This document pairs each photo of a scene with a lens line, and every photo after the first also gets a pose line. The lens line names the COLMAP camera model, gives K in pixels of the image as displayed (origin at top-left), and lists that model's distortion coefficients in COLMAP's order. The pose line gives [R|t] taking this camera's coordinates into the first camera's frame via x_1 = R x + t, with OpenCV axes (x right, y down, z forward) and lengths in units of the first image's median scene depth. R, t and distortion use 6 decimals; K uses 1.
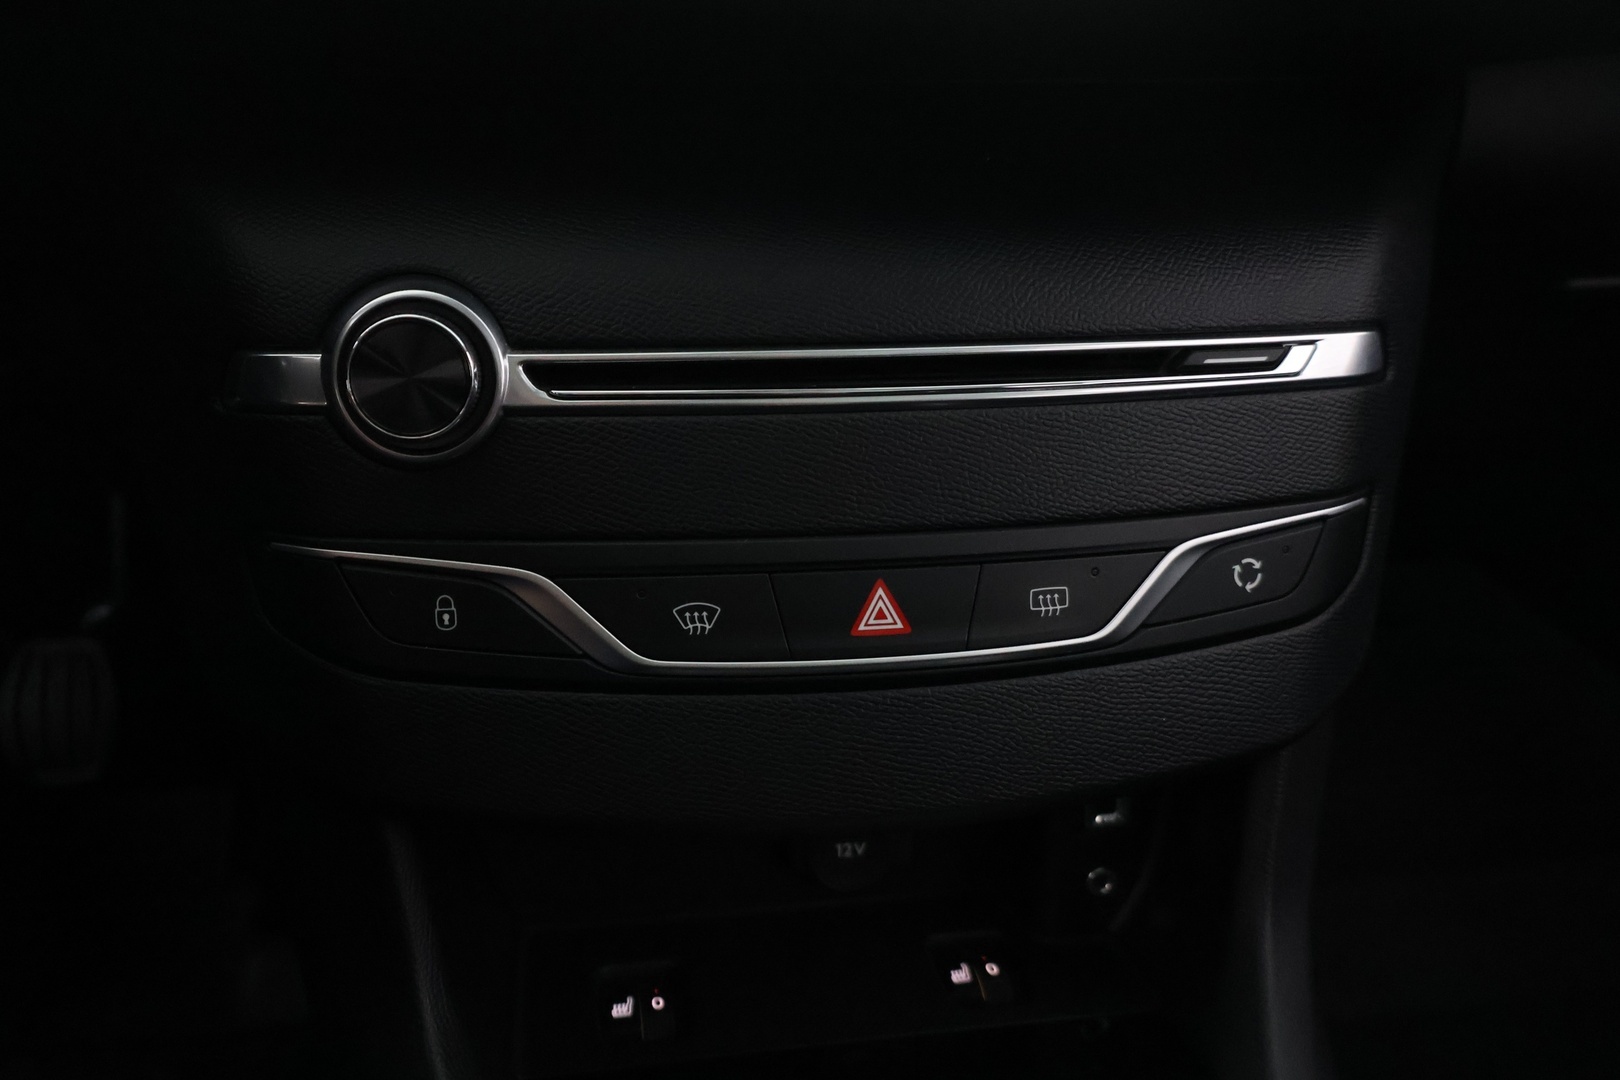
lens RADIAL K [[1399.6, 0, 810.0], [0, 1399.6, 540.0], [0, 0, 1]] dist [-0.001996, 0.025711]
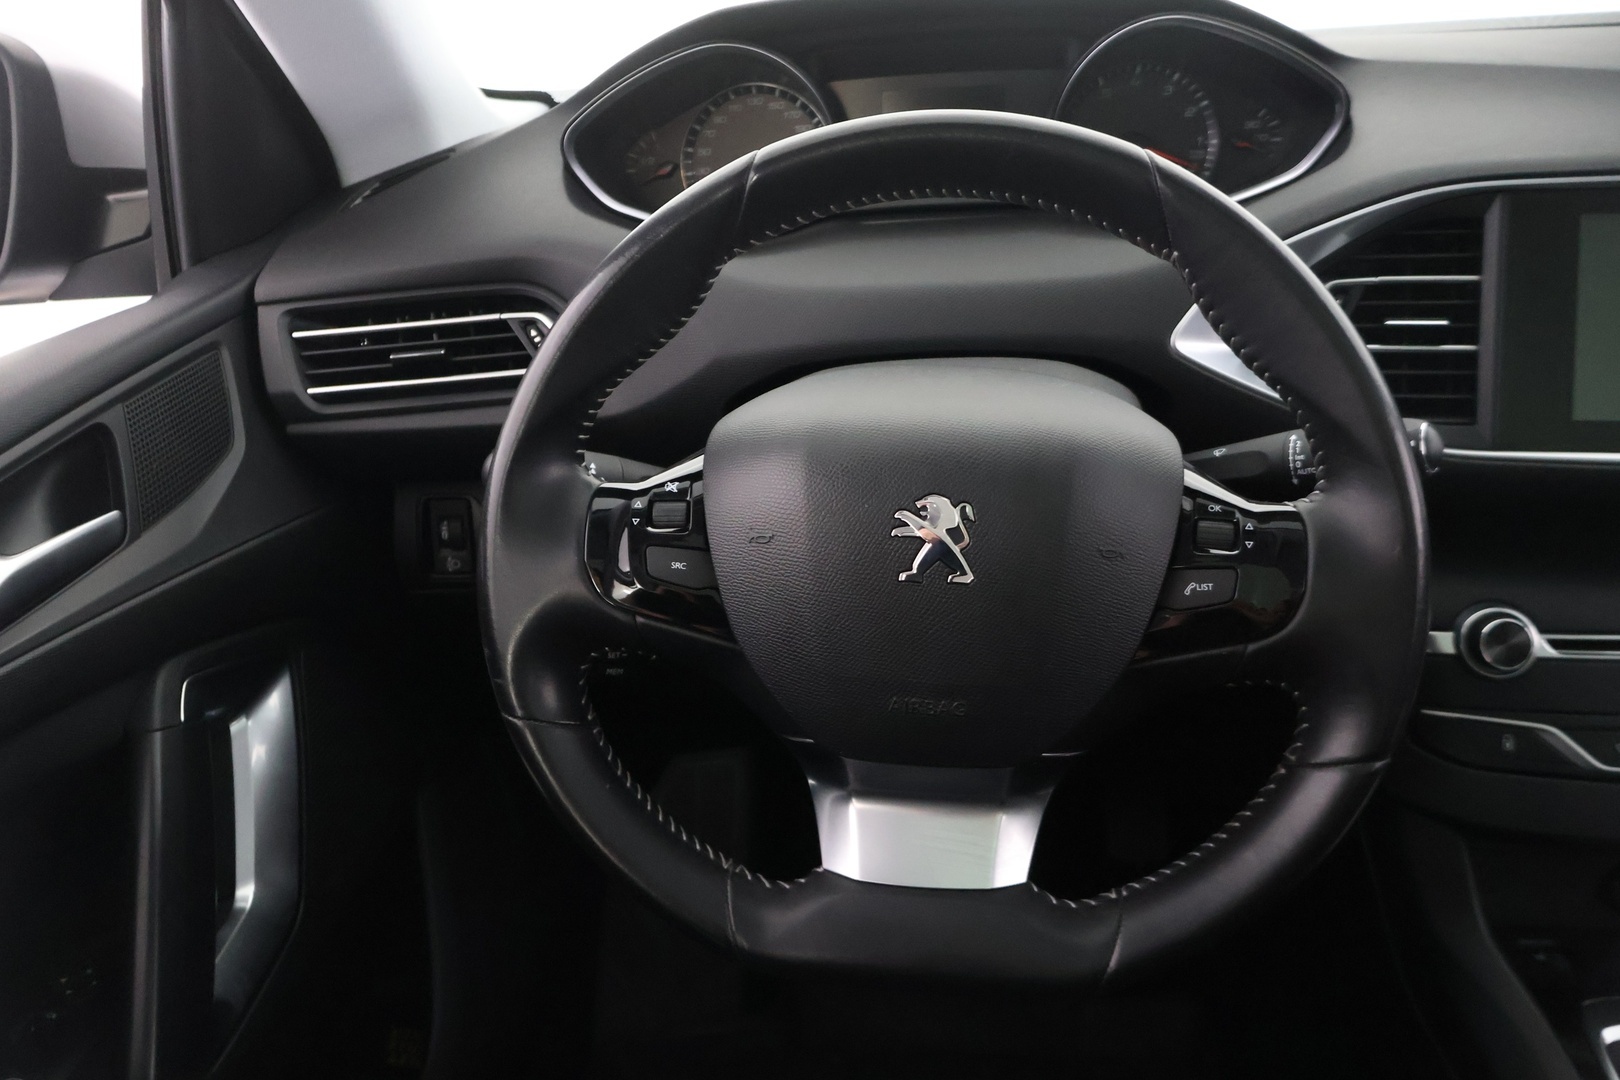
lens RADIAL K [[1399.6, 0, 810.0], [0, 1399.6, 540.0], [0, 0, 1]] dist [-0.001996, 0.025711]
pose [[0.960413, 0.005875, -0.278519, -0.730873], [-0.050060, 0.987143, -0.151797, 0.130576], [0.274046, 0.159730, 0.948359, -1.611400]]
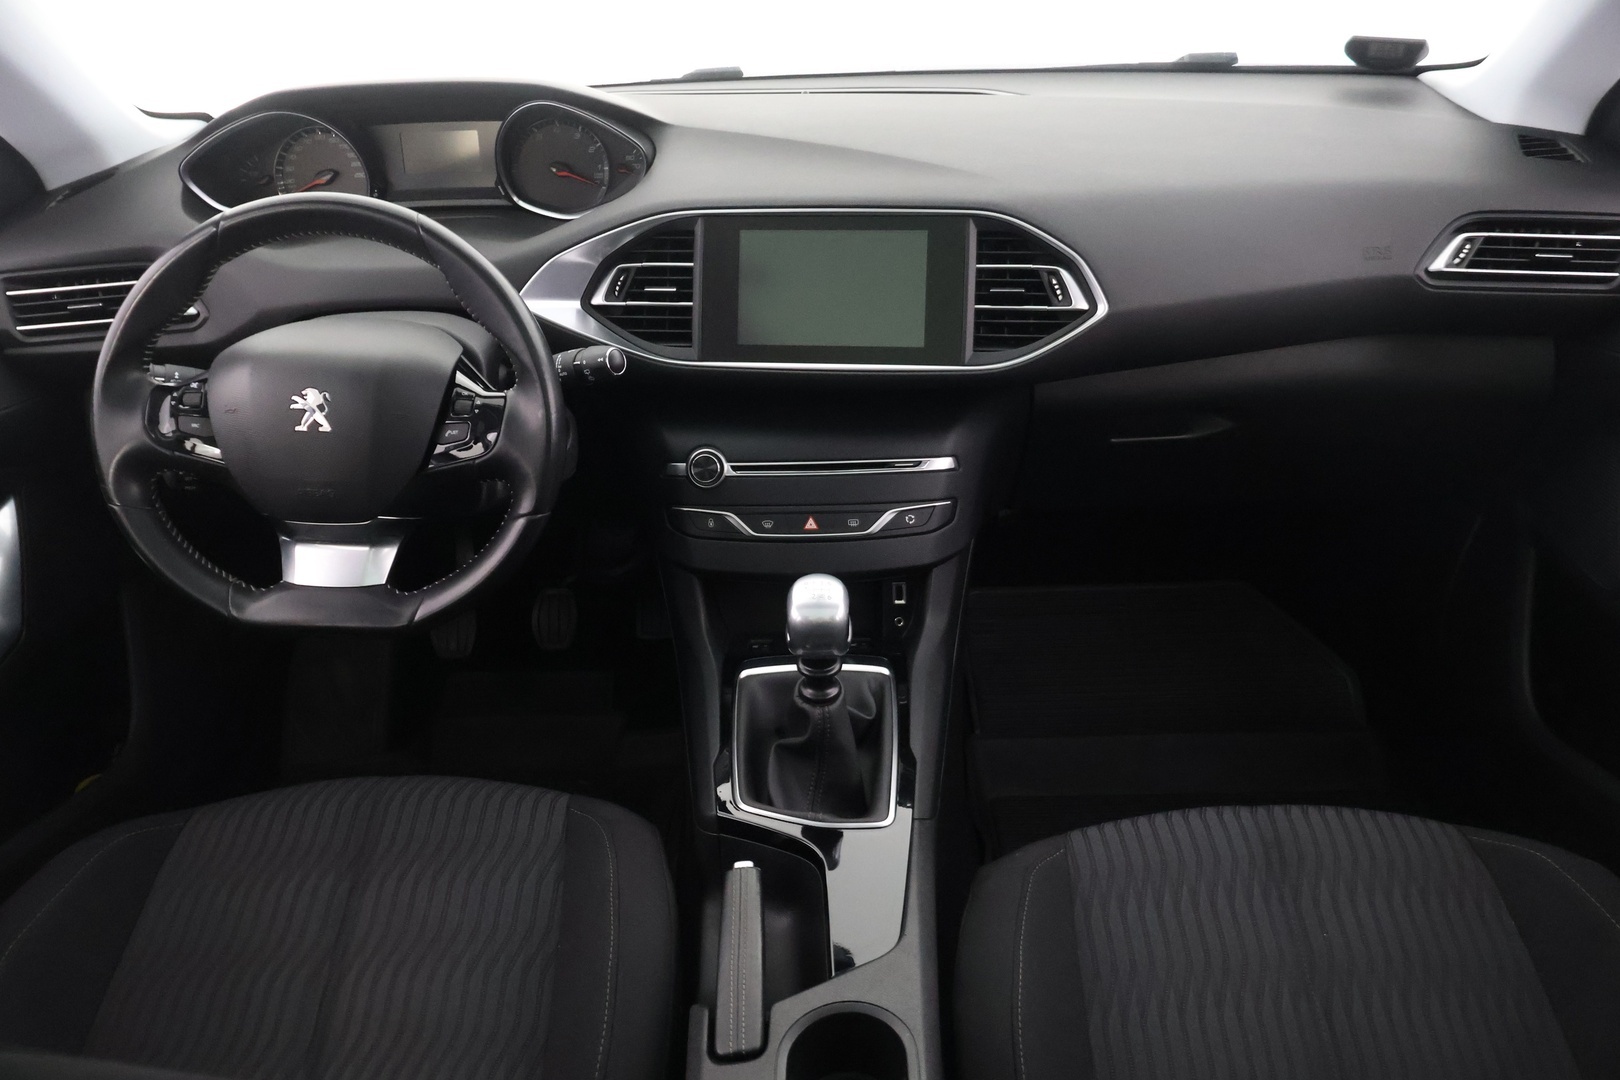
lens RADIAL K [[1399.6, 0, 810.0], [0, 1399.6, 540.0], [0, 0, 1]] dist [-0.001996, 0.025711]
pose [[0.981326, 0.007987, -0.192185, 0.859627], [-0.024614, 0.996138, -0.084283, 0.455752], [0.190769, 0.087439, 0.977733, -3.124923]]
